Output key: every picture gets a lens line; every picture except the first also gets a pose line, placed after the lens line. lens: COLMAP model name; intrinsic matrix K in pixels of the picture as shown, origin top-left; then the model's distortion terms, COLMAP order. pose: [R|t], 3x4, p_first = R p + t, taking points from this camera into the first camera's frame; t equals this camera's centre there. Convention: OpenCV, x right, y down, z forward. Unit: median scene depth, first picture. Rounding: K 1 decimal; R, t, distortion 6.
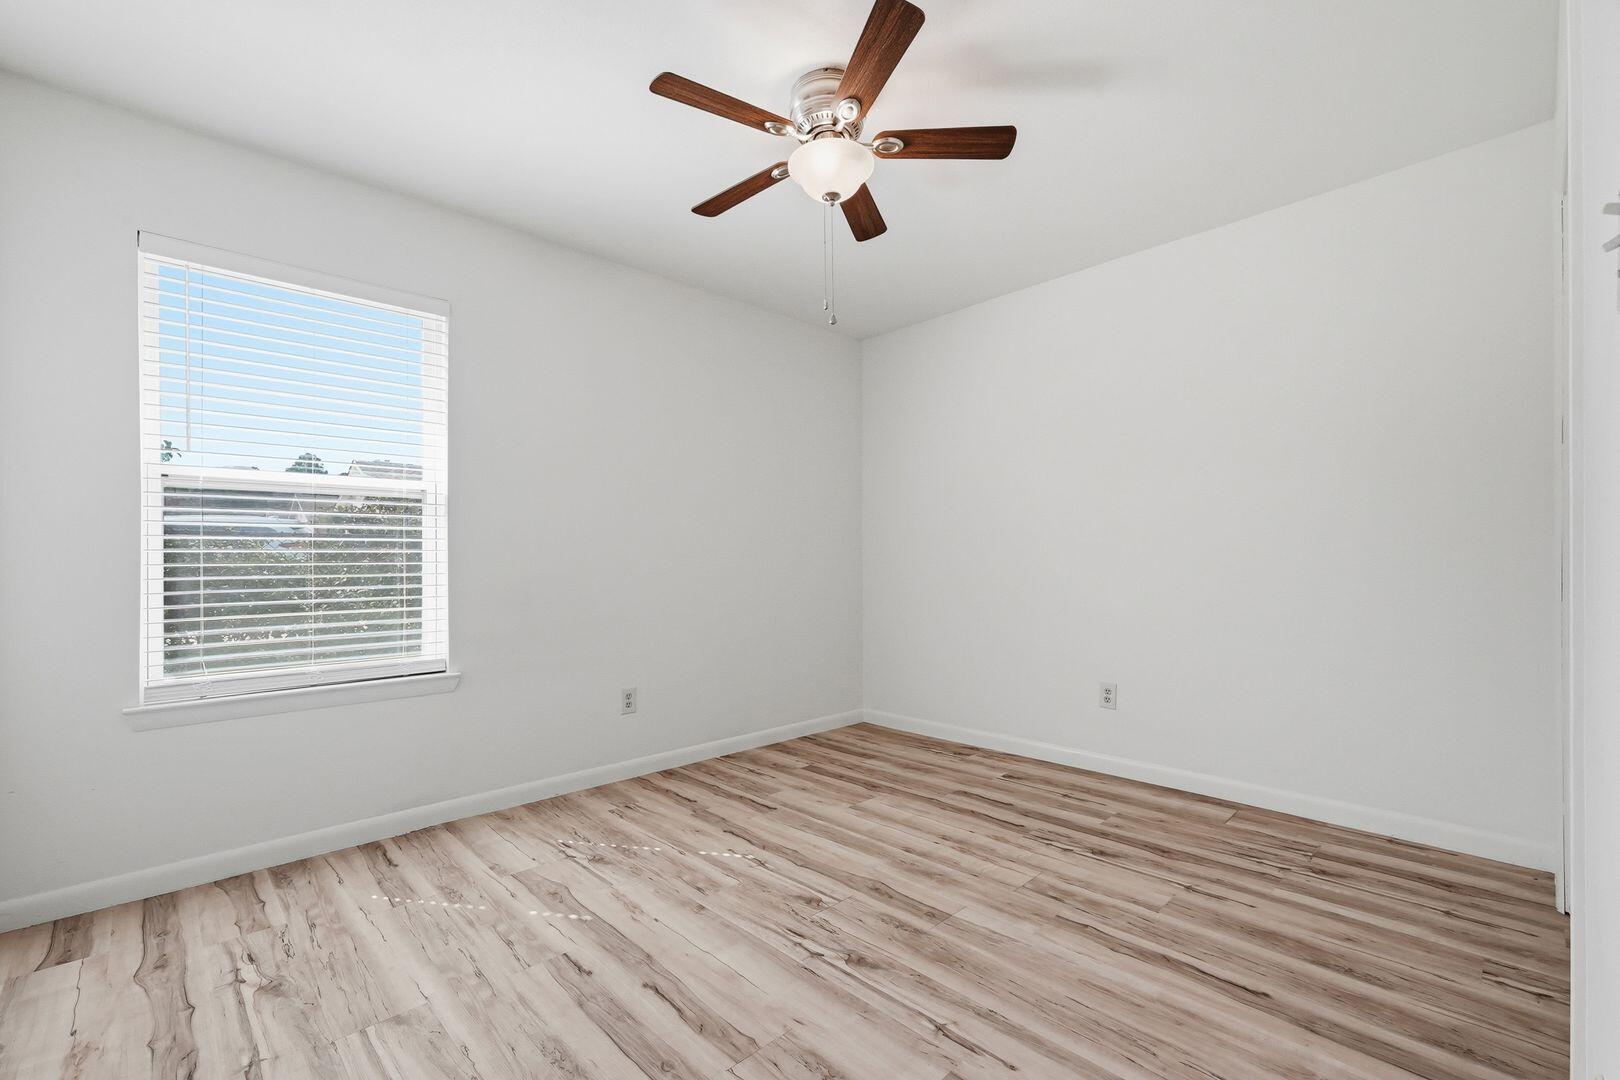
lens RADIAL K [[690.7, 0, 810.3], [0, 690.7, 556.7], [0, 0, 1]] dist [-0.002273, 0.001289]
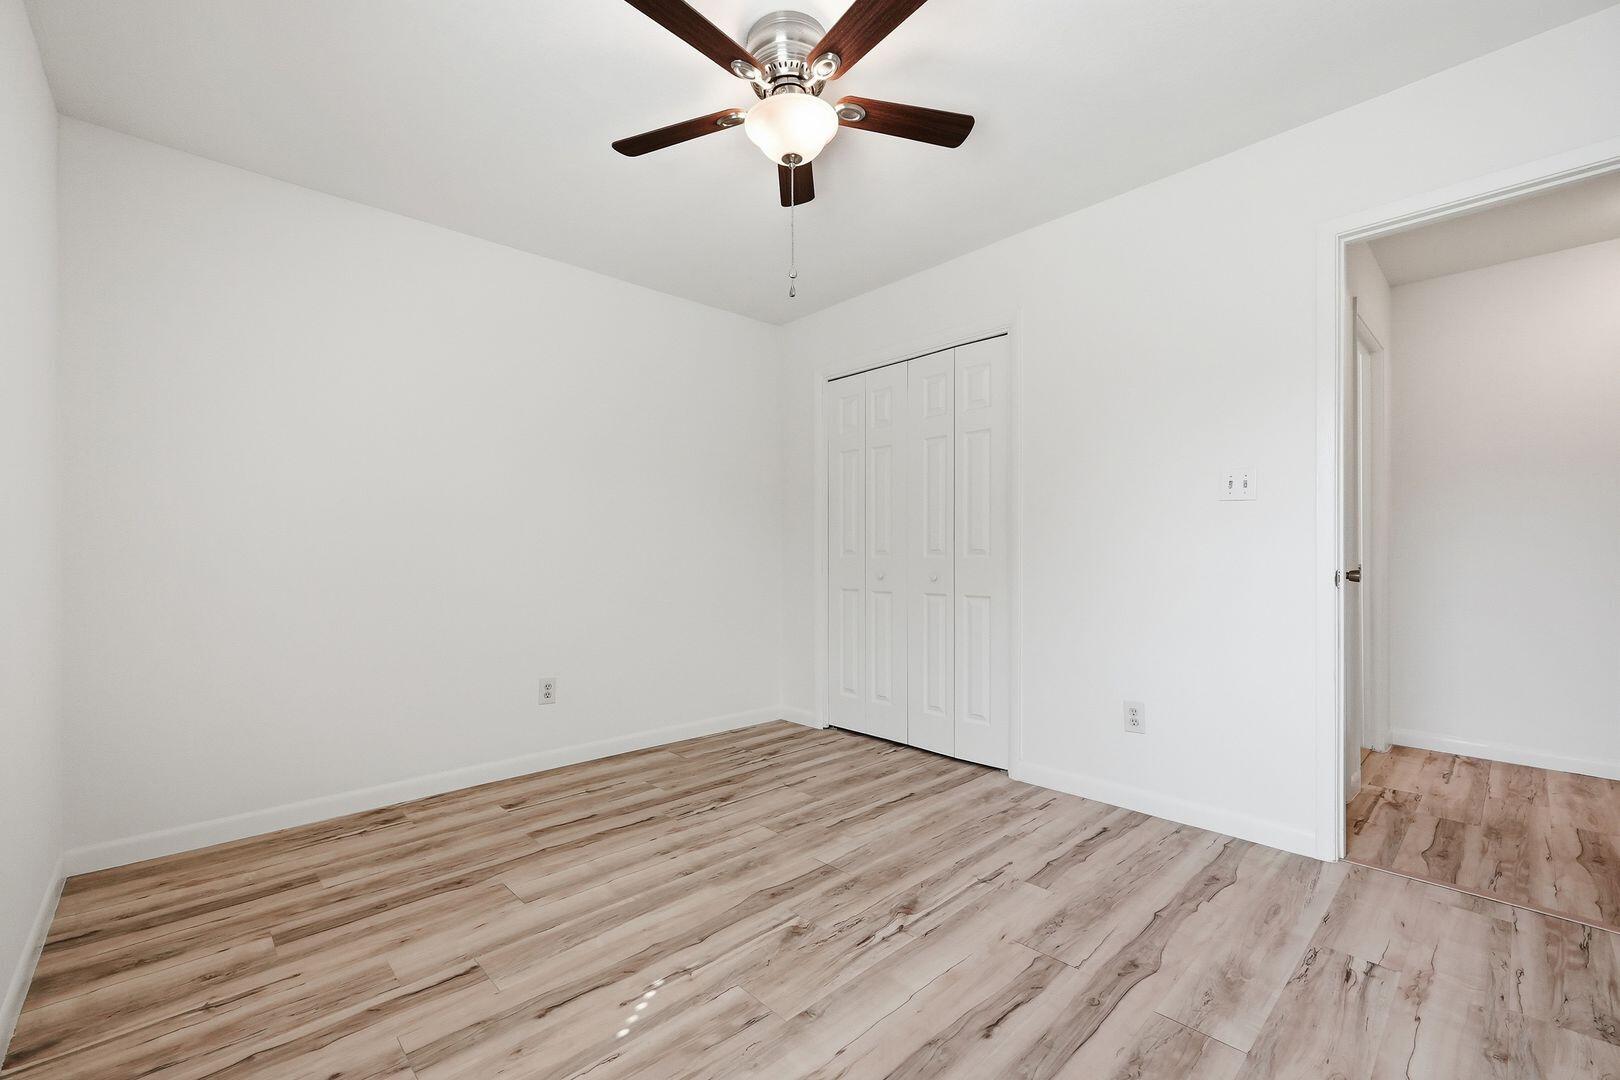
lens RADIAL K [[690.7, 0, 810.3], [0, 690.7, 556.7], [0, 0, 1]] dist [-0.002273, 0.001289]
pose [[0.004806, 0.003491, 0.999982, -0.735046], [-0.001740, 0.999992, -0.003482, 0.014459], [-0.999987, -0.001723, 0.004812, 0.807152]]
